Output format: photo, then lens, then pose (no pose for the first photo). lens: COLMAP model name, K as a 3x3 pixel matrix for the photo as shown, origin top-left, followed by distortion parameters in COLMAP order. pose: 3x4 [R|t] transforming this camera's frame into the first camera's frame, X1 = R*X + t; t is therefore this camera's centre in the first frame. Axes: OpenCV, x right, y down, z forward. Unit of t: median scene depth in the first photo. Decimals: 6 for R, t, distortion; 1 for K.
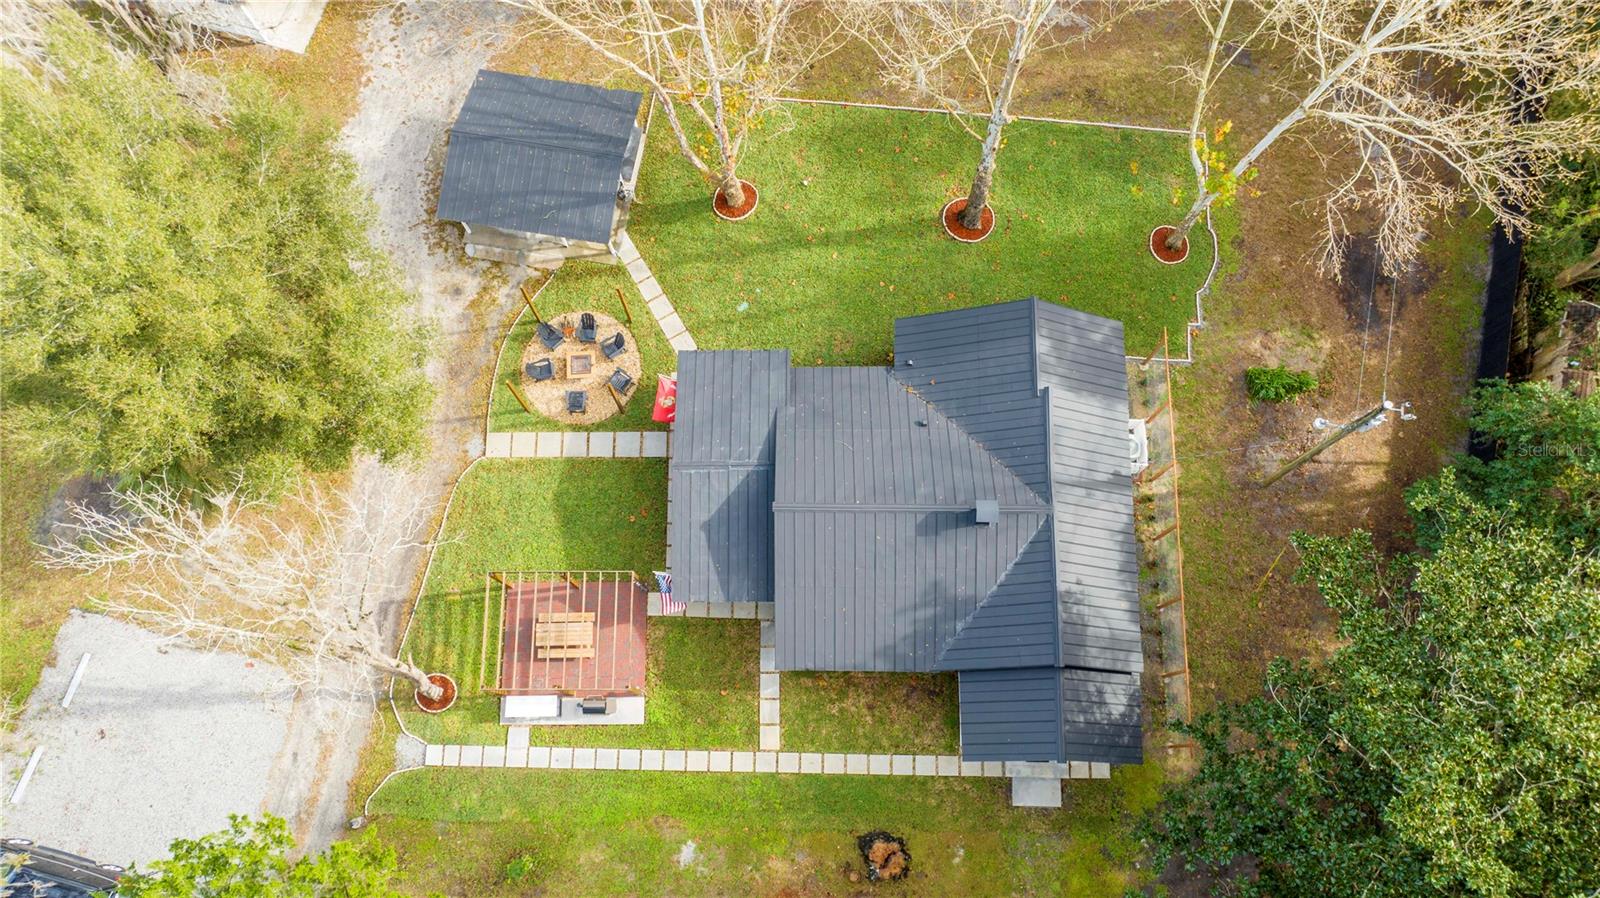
lens RADIAL K [[1113.7, 0, 800.0], [0, 1113.7, 449.0], [0, 0, 1]] dist [-0.006213, -0.000500]
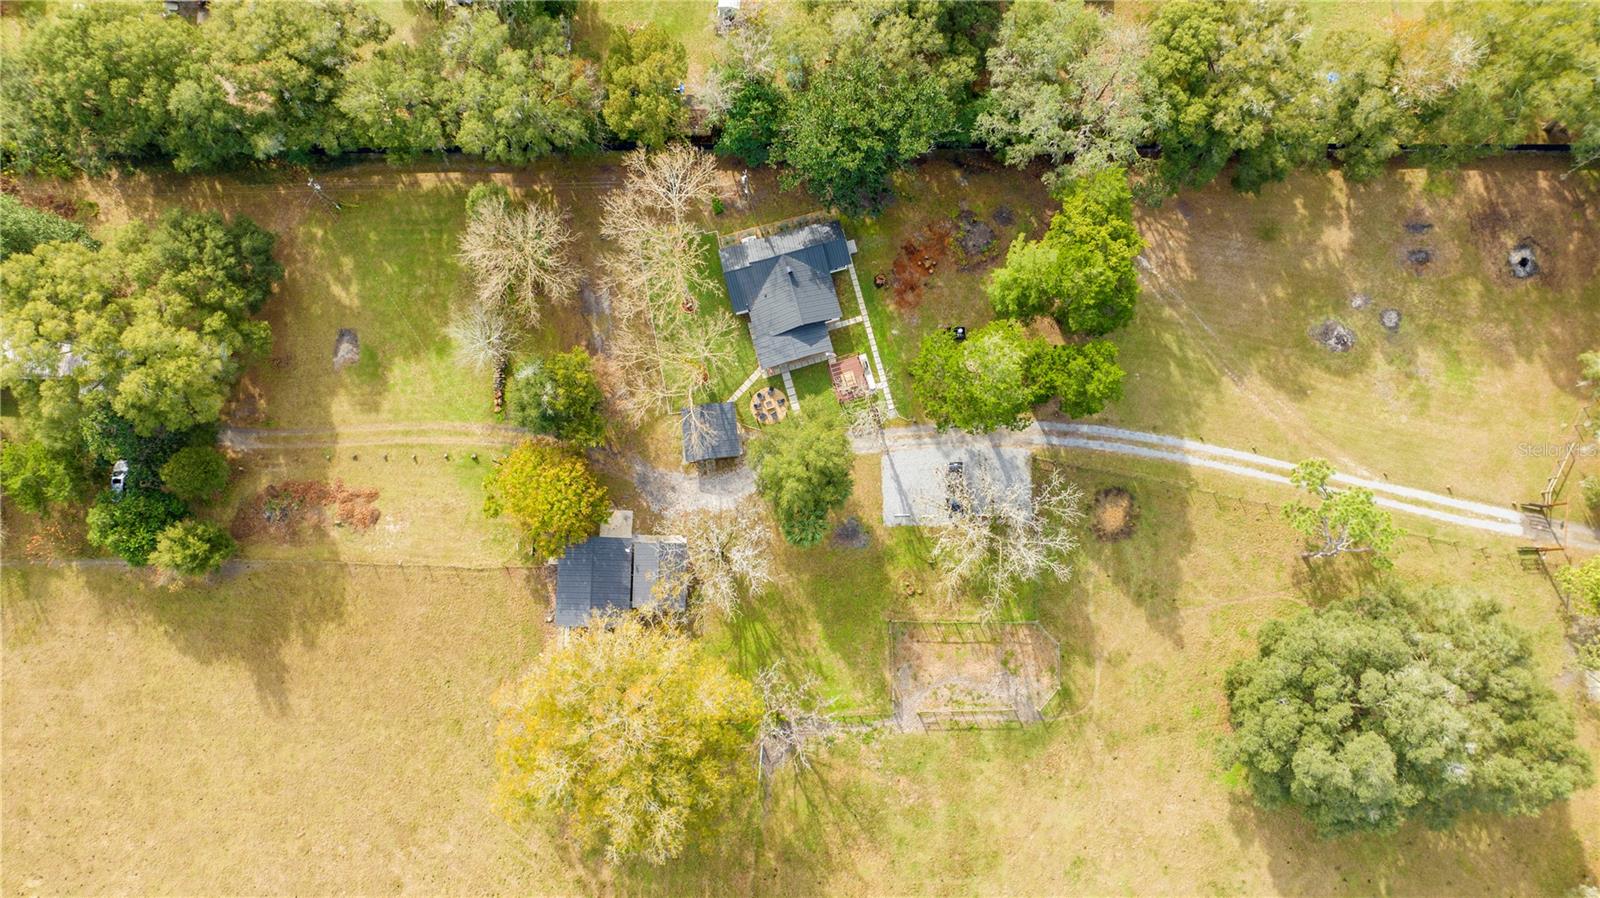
lens RADIAL K [[1113.7, 0, 800.0], [0, 1113.7, 449.0], [0, 0, 1]] dist [-0.006213, -0.000500]
pose [[-0.276411, -0.952188, 0.130132, -0.835564], [0.936509, -0.236476, 0.258903, -0.939187], [-0.215751, 0.193434, 0.957097, -2.289547]]
